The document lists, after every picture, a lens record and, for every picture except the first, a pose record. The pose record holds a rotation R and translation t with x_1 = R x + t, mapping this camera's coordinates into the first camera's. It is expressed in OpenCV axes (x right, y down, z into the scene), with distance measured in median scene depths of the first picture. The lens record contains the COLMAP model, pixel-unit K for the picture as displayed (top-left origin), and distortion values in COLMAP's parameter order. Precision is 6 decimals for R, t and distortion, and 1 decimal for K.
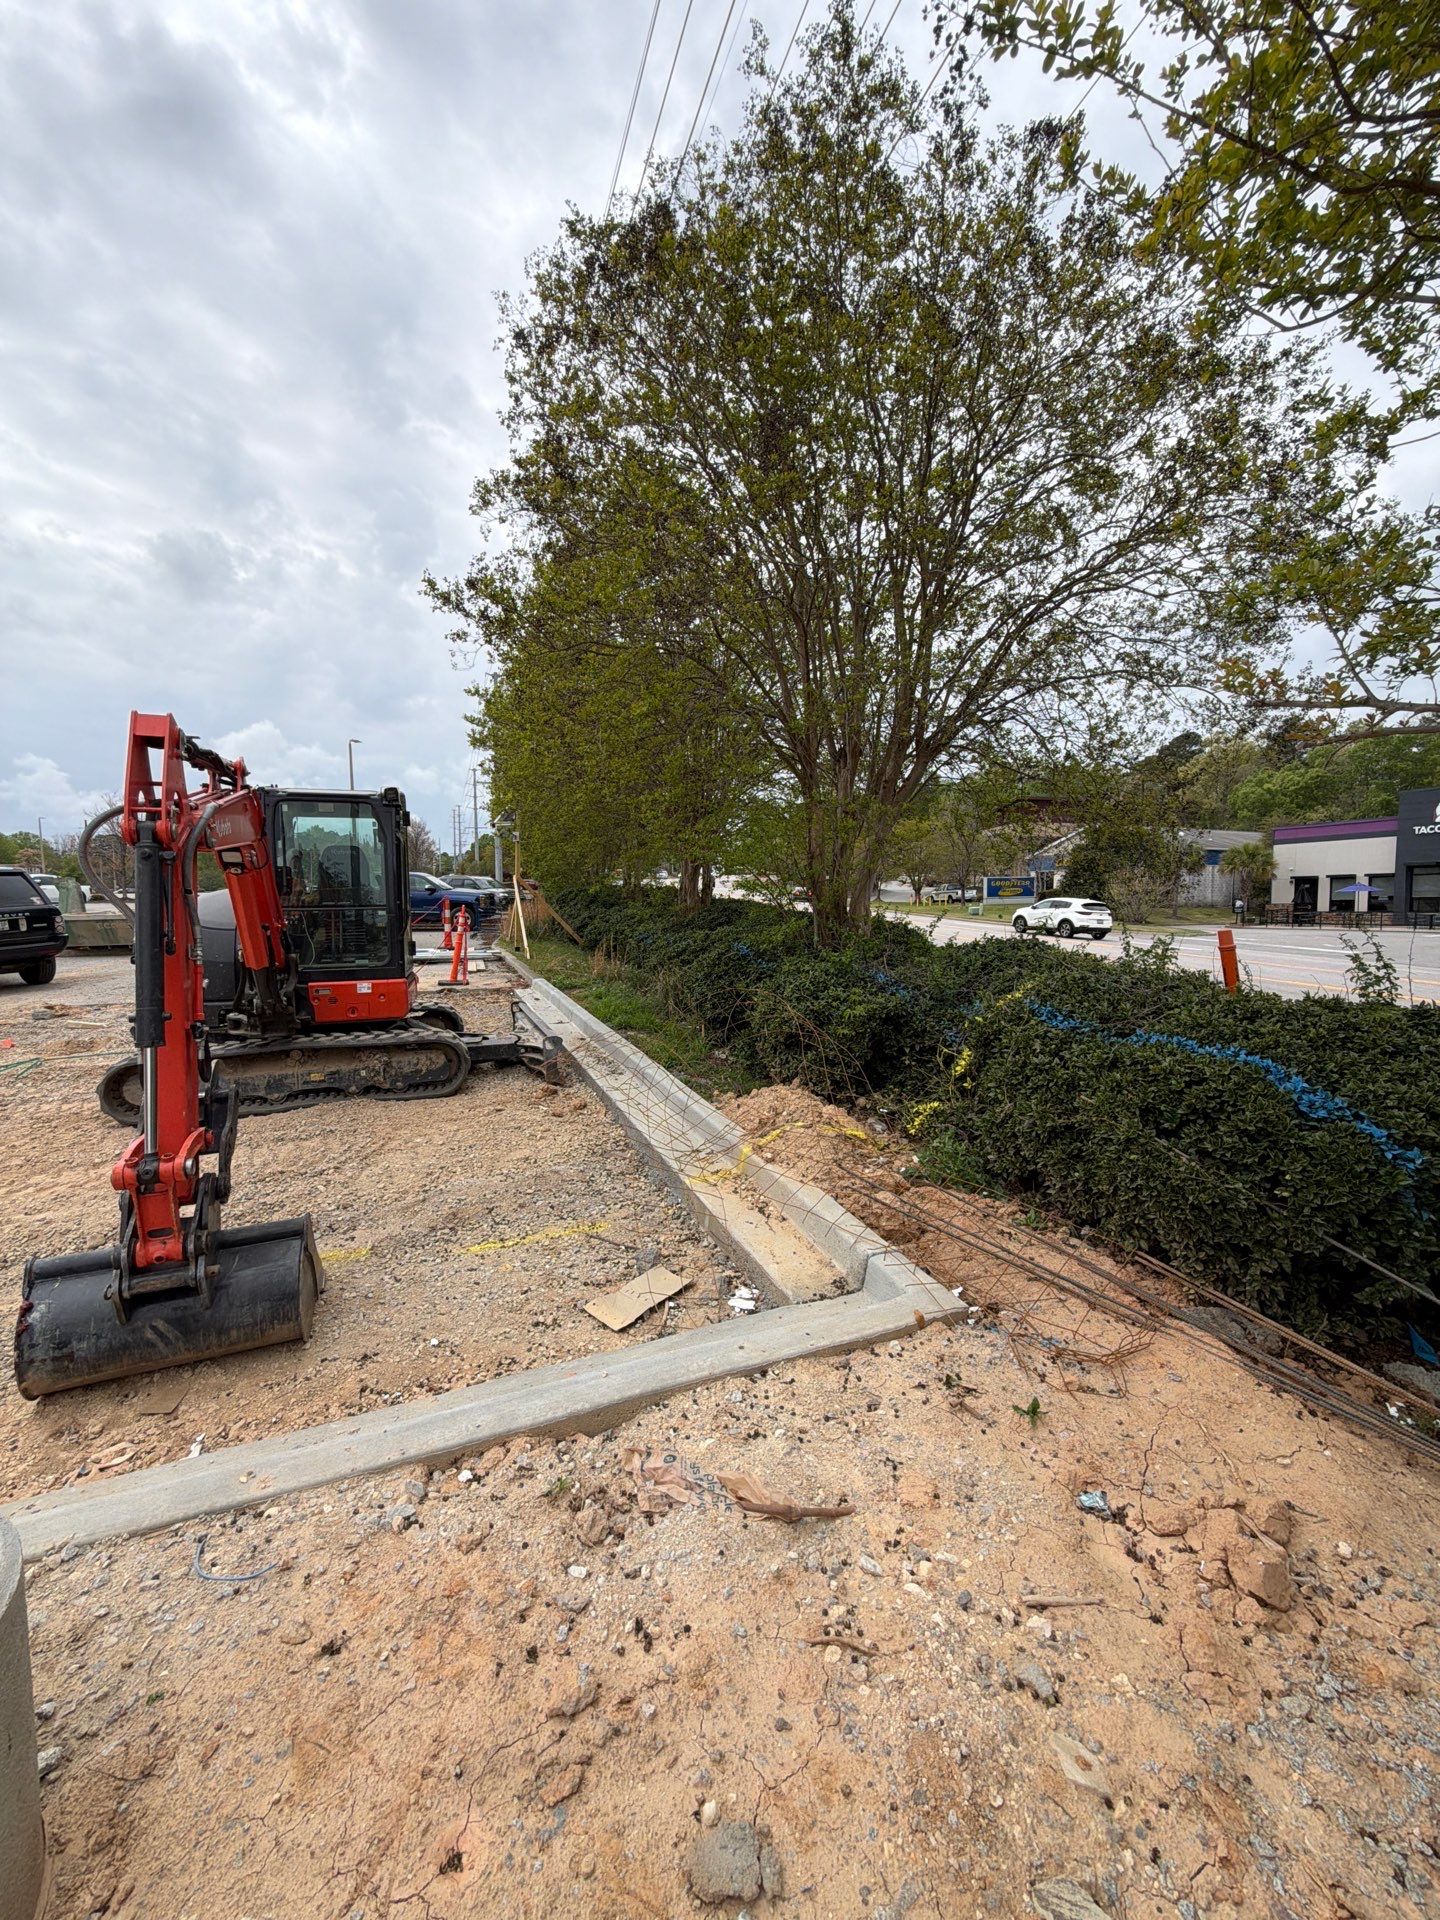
lens RADIAL K [[755.8, 0, 720.0], [0, 755.8, 960.0], [0, 0, 1]] dist [-0.001139, 0.000006]
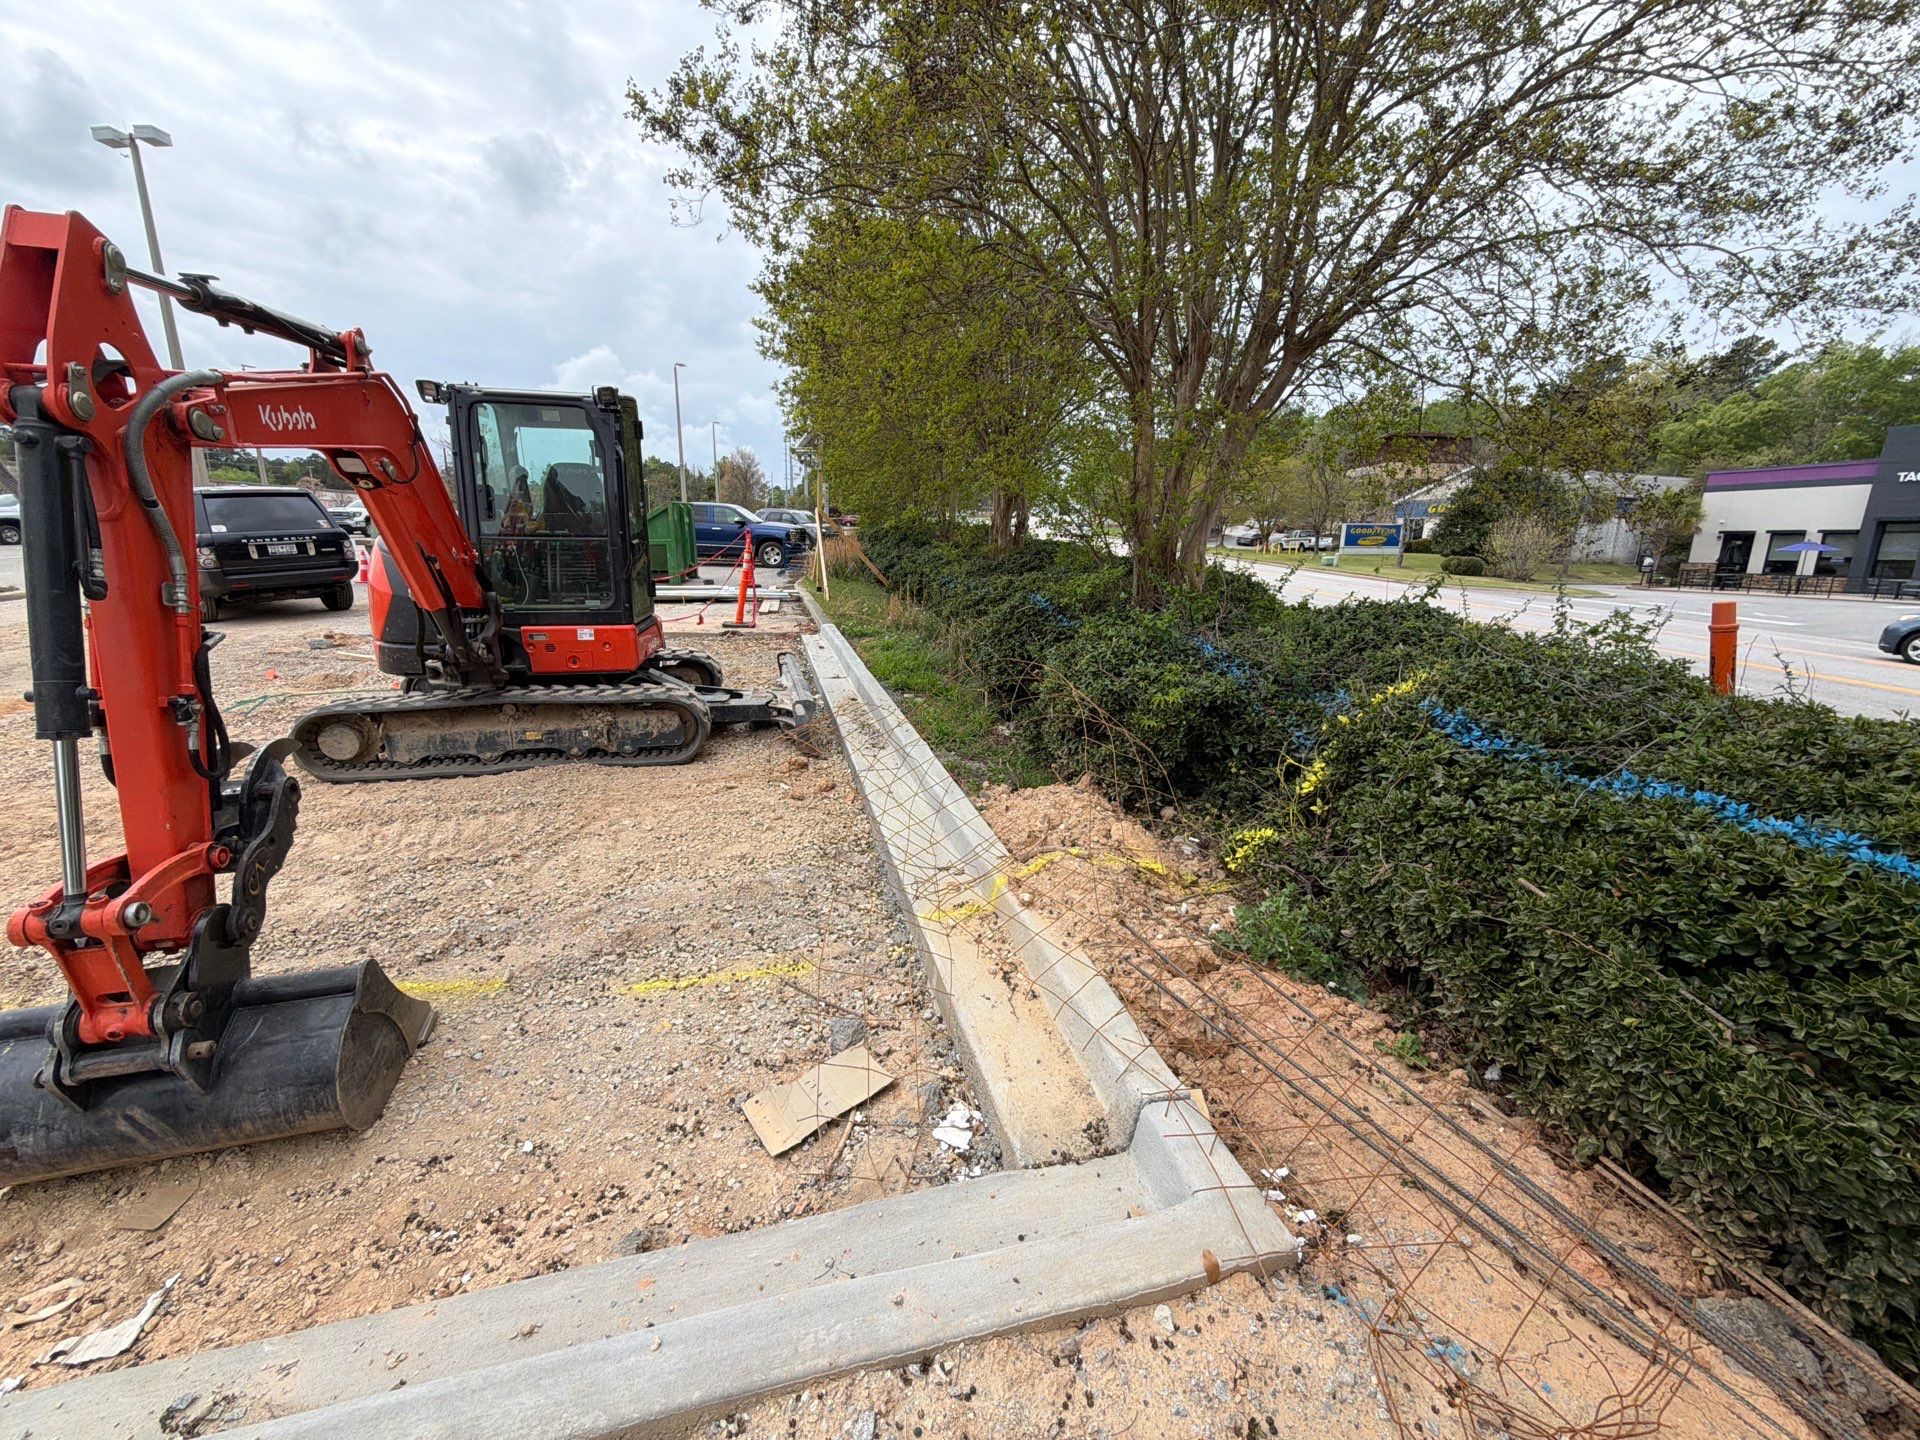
lens RADIAL K [[755.8, 0, 960.0], [0, 755.8, 720.0], [0, 0, 1]] dist [-0.001139, 0.000006]
pose [[0.992589, 0.051469, -0.110080, 0.058202], [-0.034029, 0.987357, 0.154813, -0.017478], [0.116656, -0.149920, 0.981792, 0.239936]]
